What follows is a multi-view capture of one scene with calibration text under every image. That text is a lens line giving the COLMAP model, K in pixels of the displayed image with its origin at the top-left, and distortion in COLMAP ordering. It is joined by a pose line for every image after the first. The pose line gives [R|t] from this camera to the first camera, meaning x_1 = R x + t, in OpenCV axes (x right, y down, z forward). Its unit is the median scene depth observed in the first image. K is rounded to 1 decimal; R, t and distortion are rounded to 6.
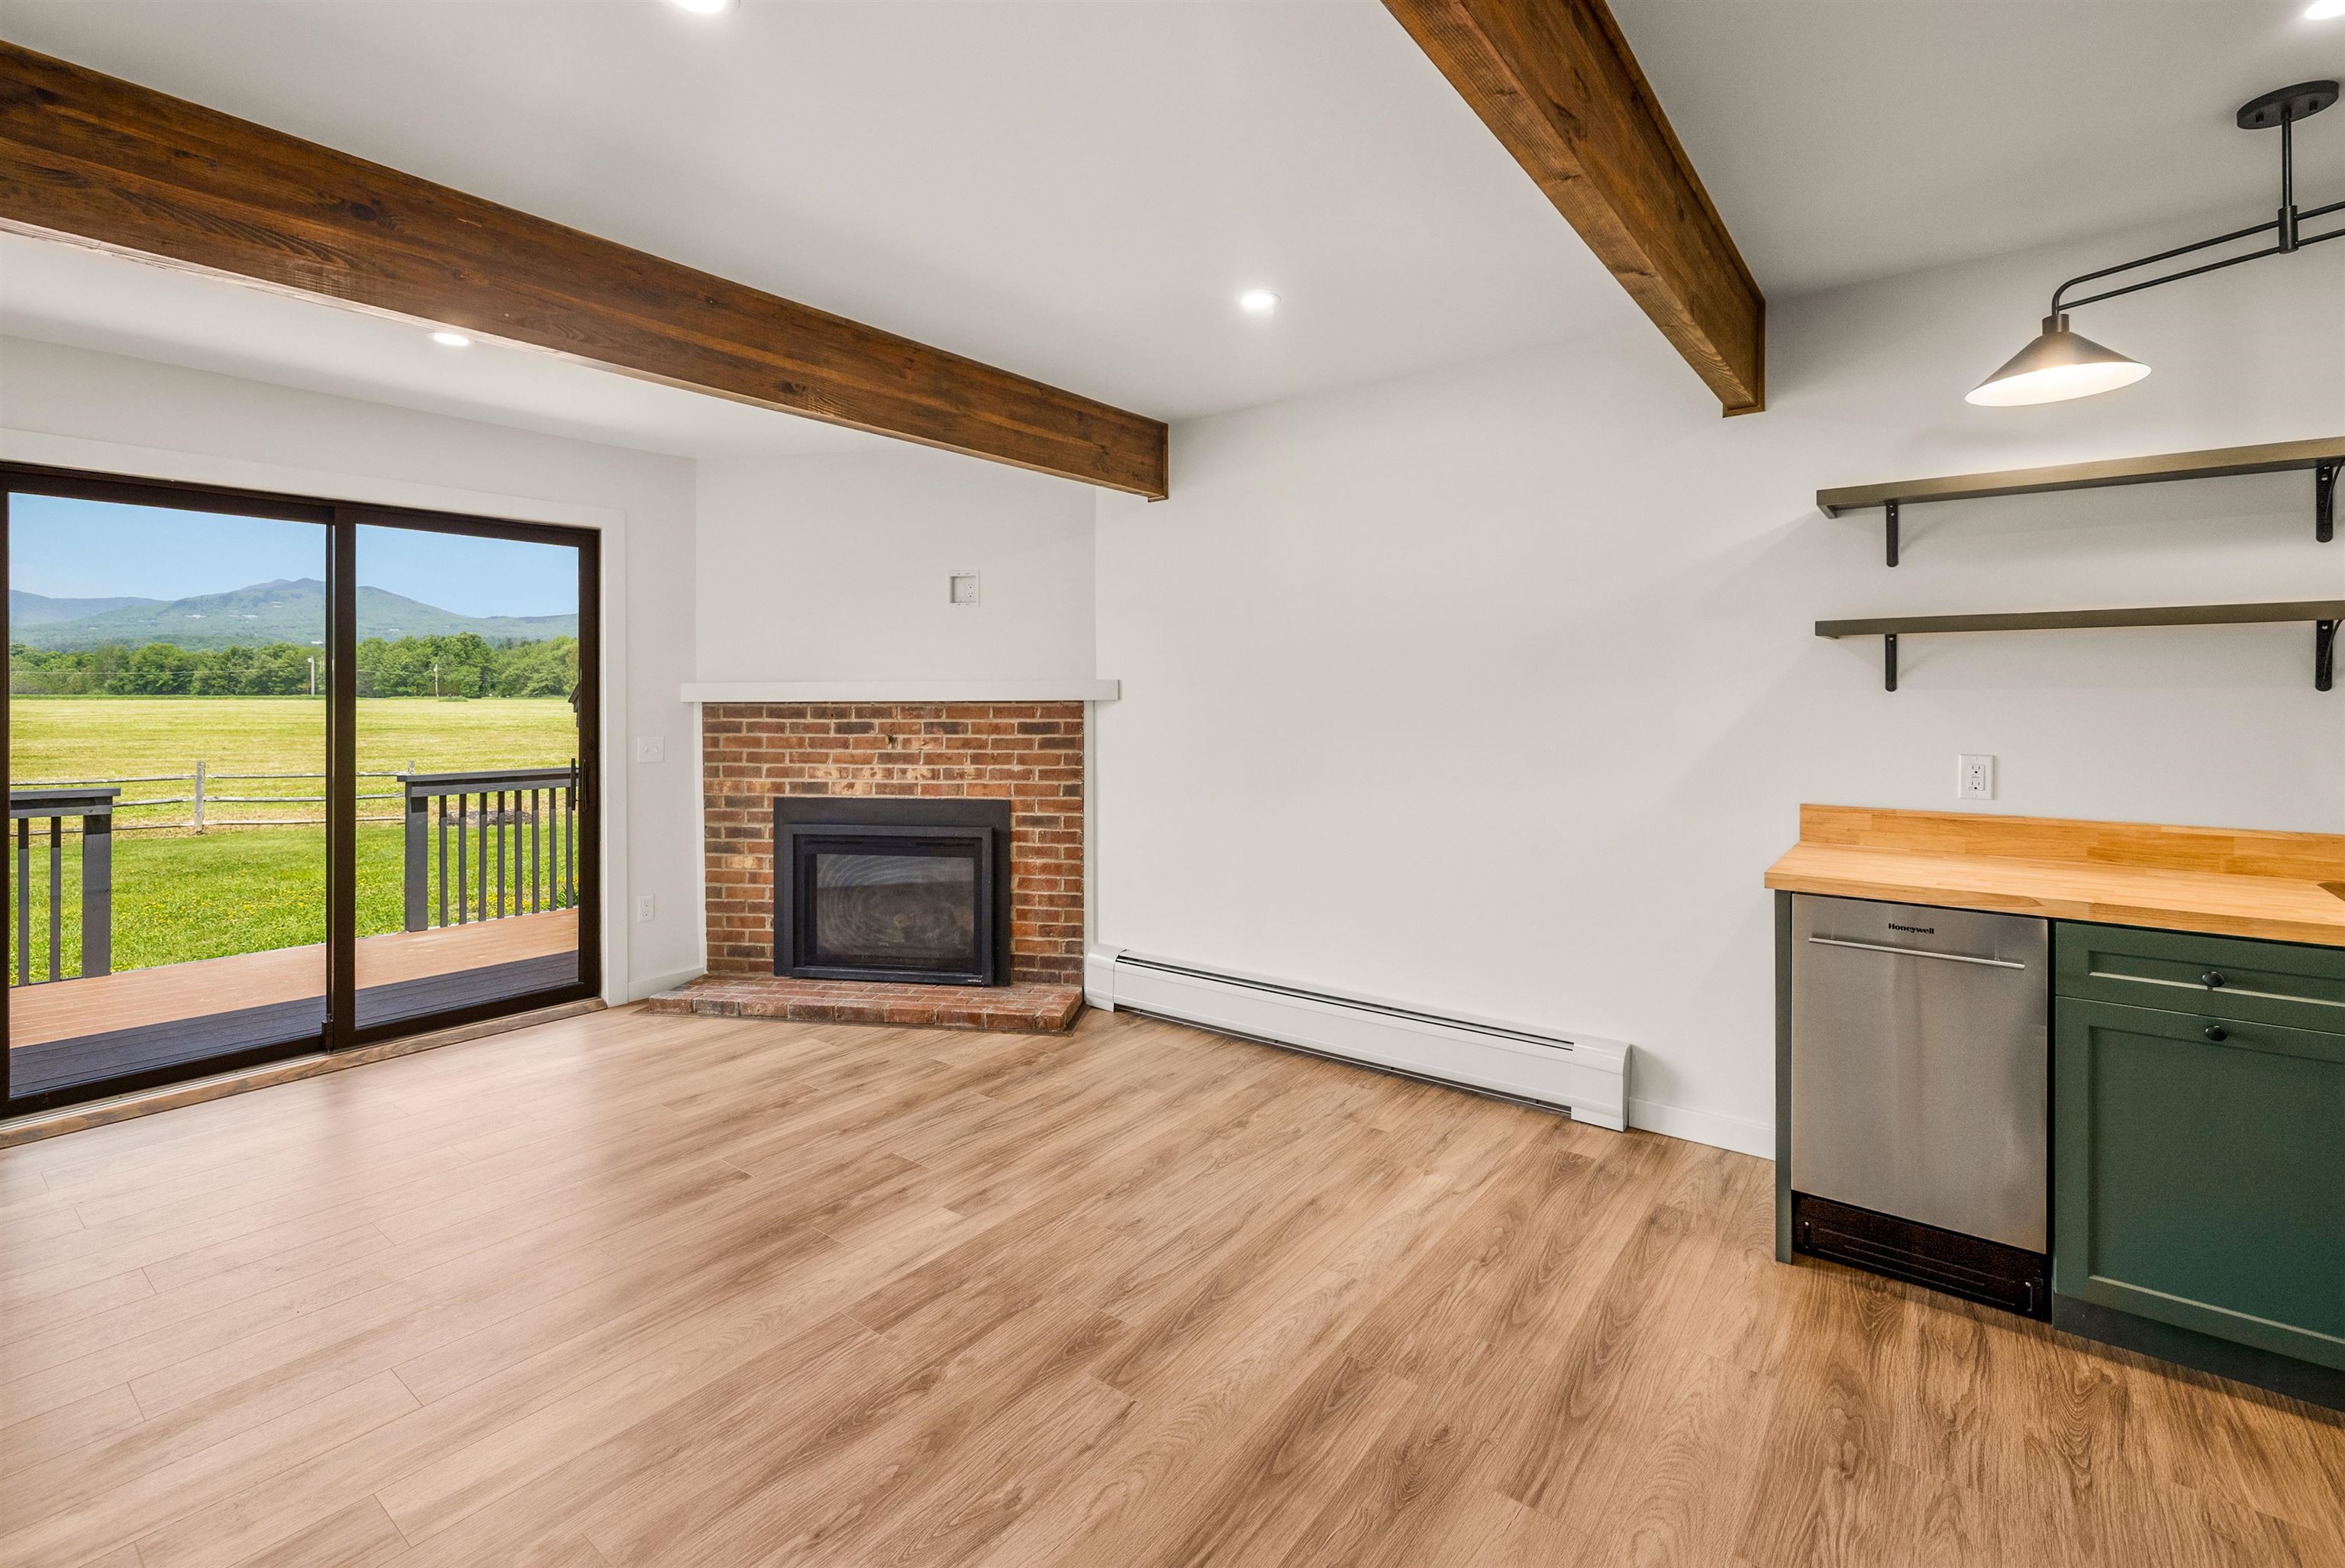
lens RADIAL K [[1042.0, 0, 1153.5], [0, 1042.0, 693.2], [0, 0, 1]] dist [-0.003622, 0.002643]
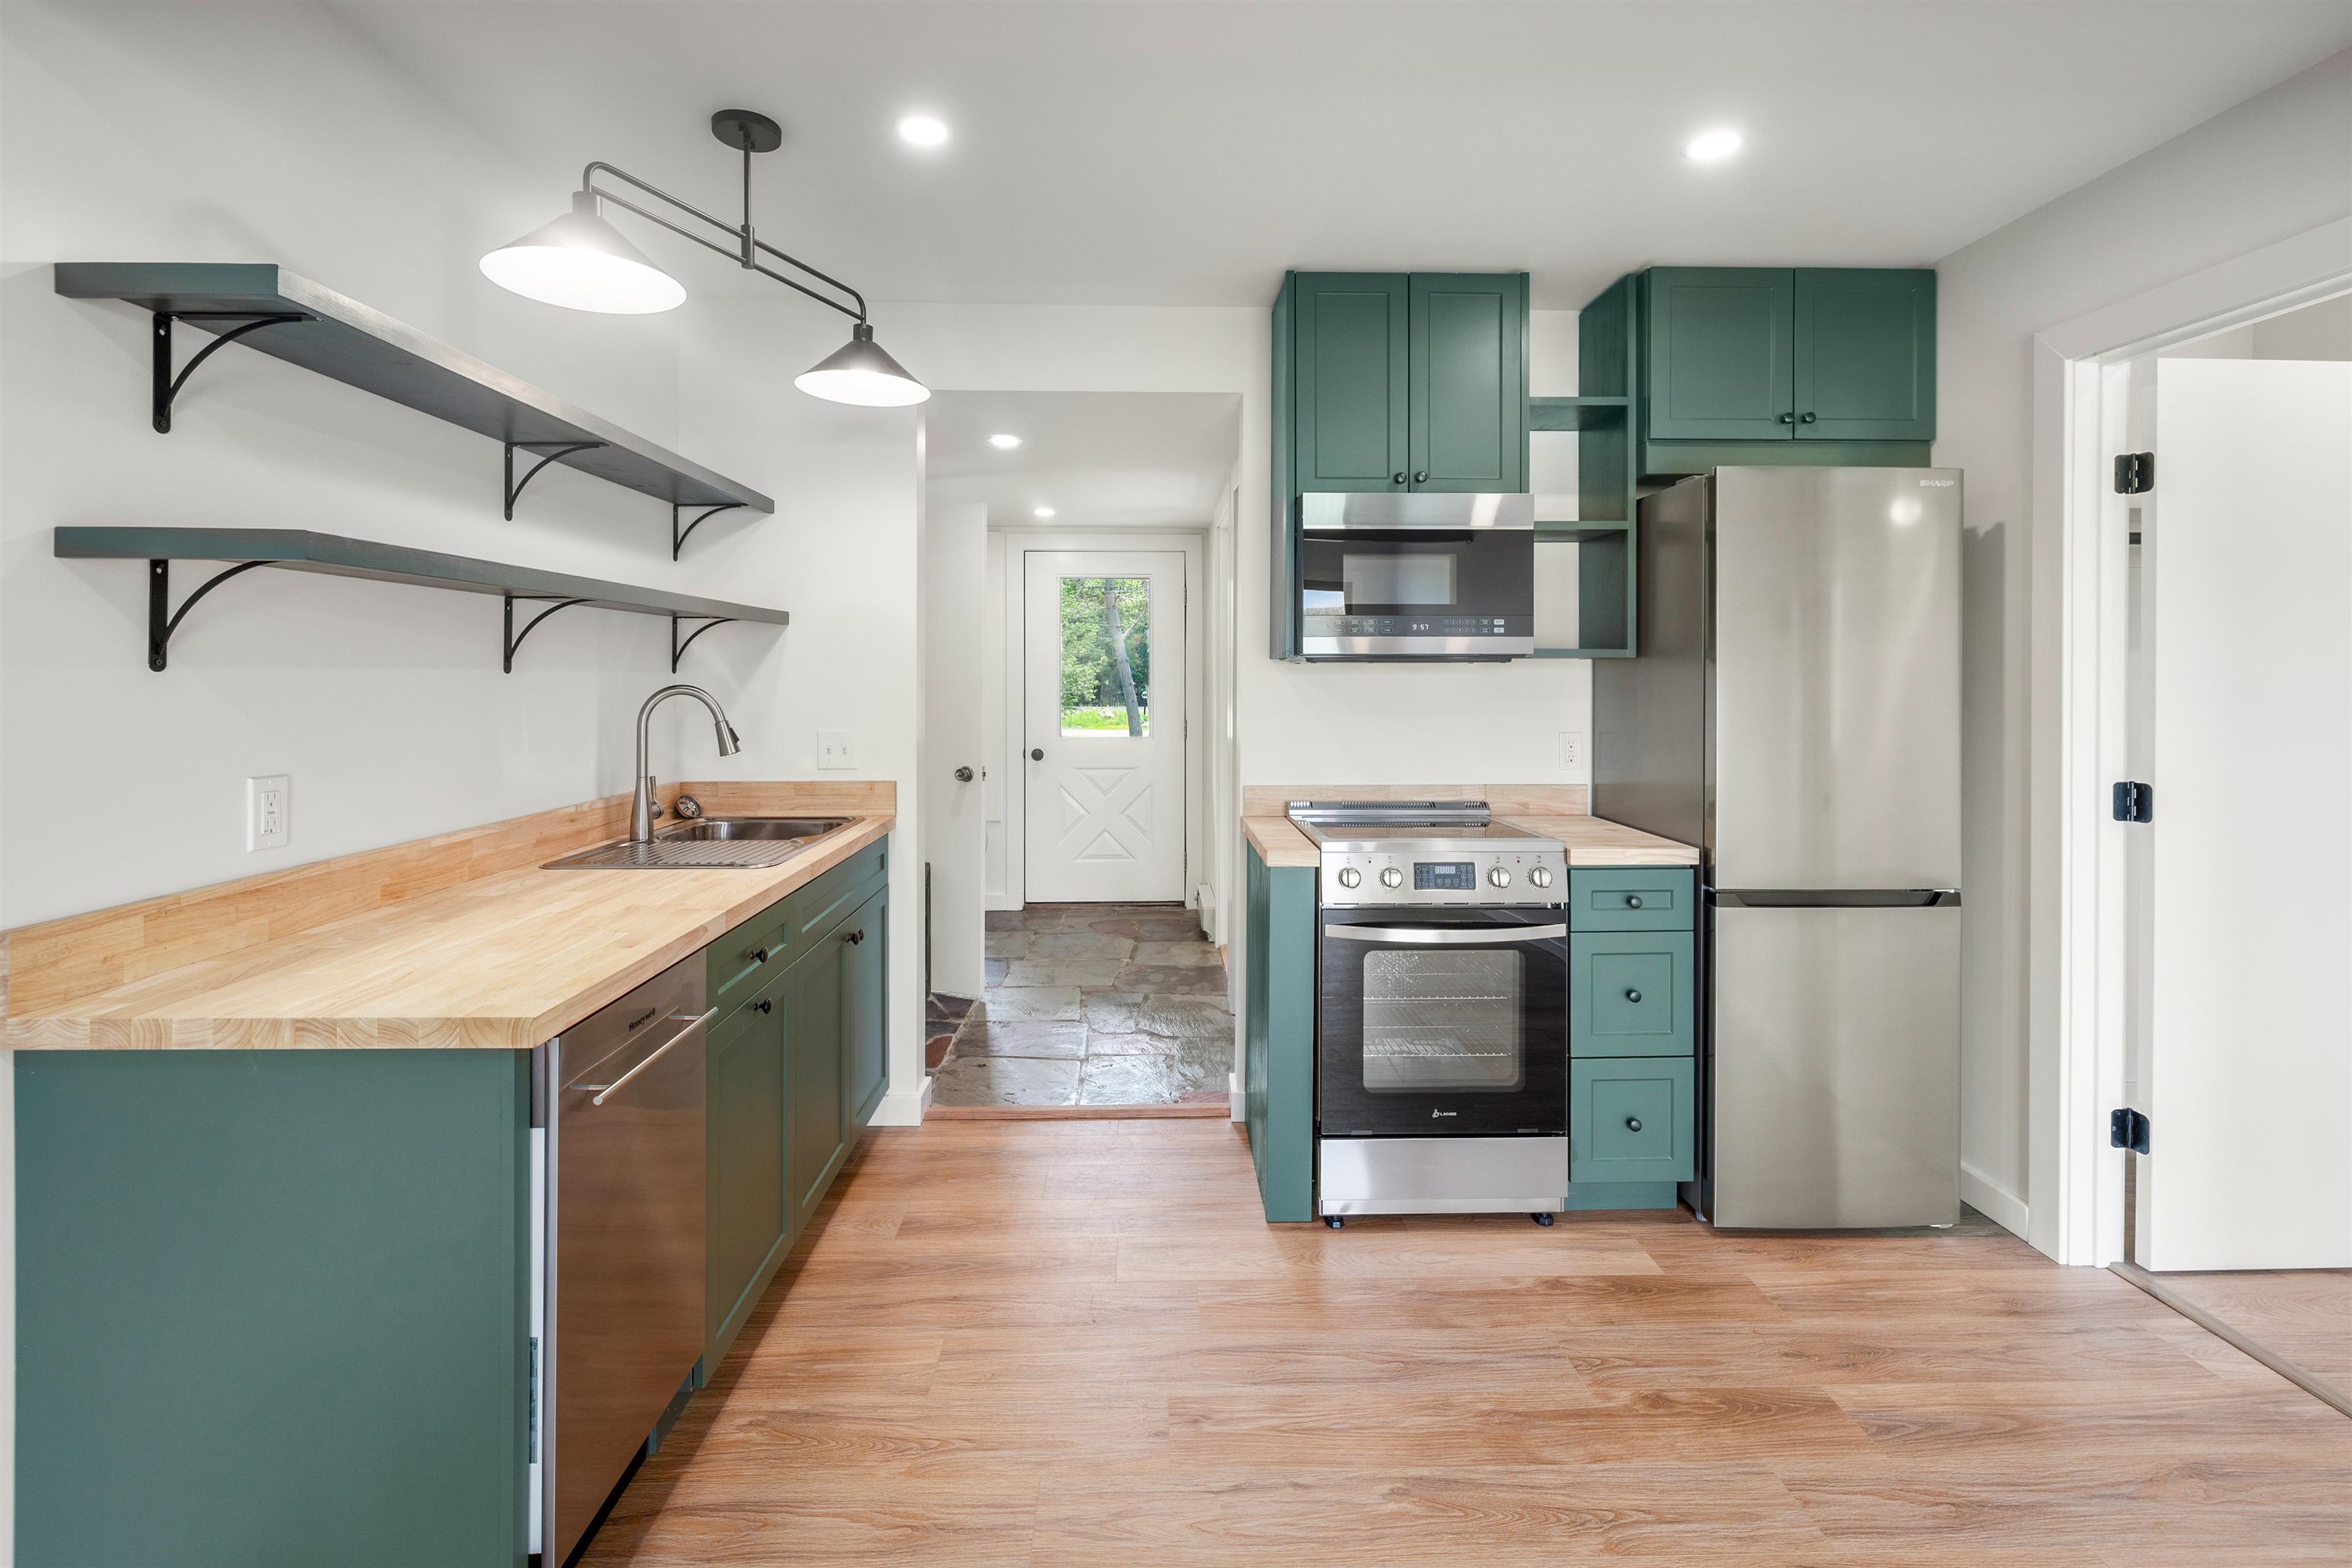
lens RADIAL K [[1045.1, 0, 1154.5], [0, 1045.1, 687.2], [0, 0, 1]] dist [-0.003622, 0.002643]
pose [[-0.633681, -0.002338, 0.773591, -0.007149], [0.000824, 0.999993, 0.003698, 0.003264], [-0.773594, 0.002980, -0.633675, 0.577163]]
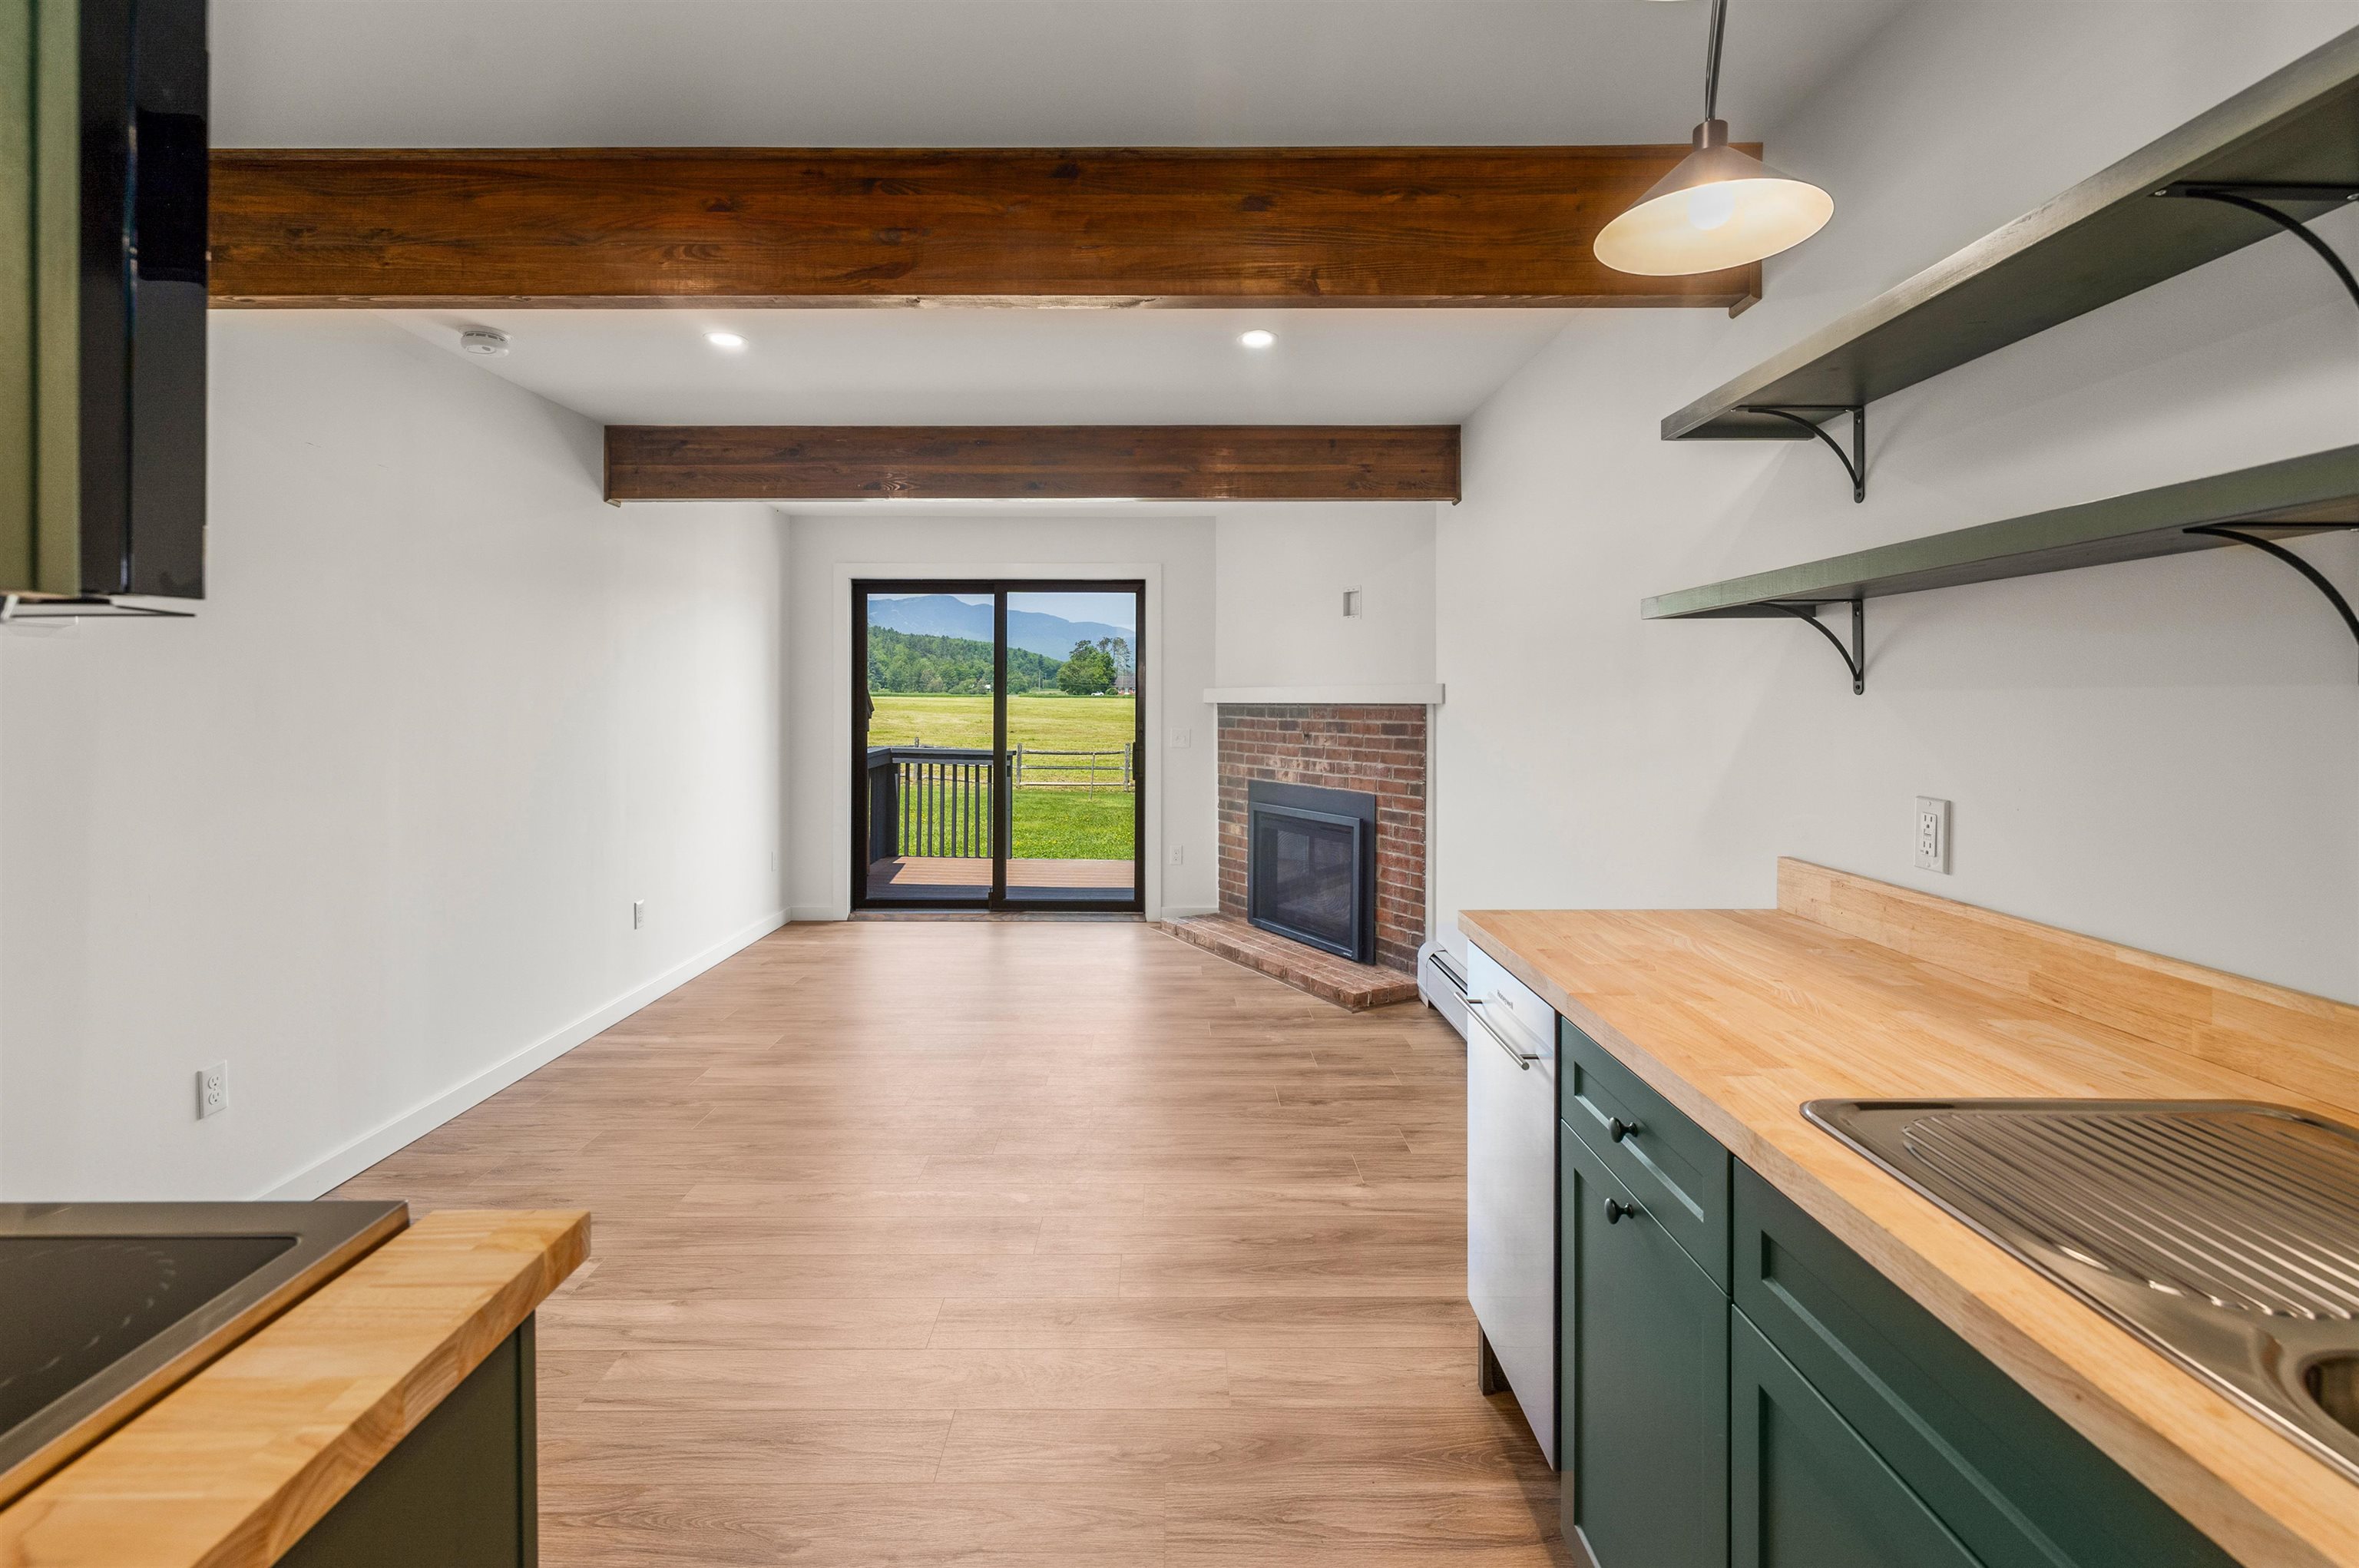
lens RADIAL K [[1048.2, 0, 1166.0], [0, 1048.2, 690.2], [0, 0, 1]] dist [-0.003622, 0.002643]
pose [[0.622698, -0.003755, -0.782453, 0.584842], [0.000134, 0.999989, -0.004692, -0.001227], [0.782462, 0.002817, 0.622692, 0.152625]]
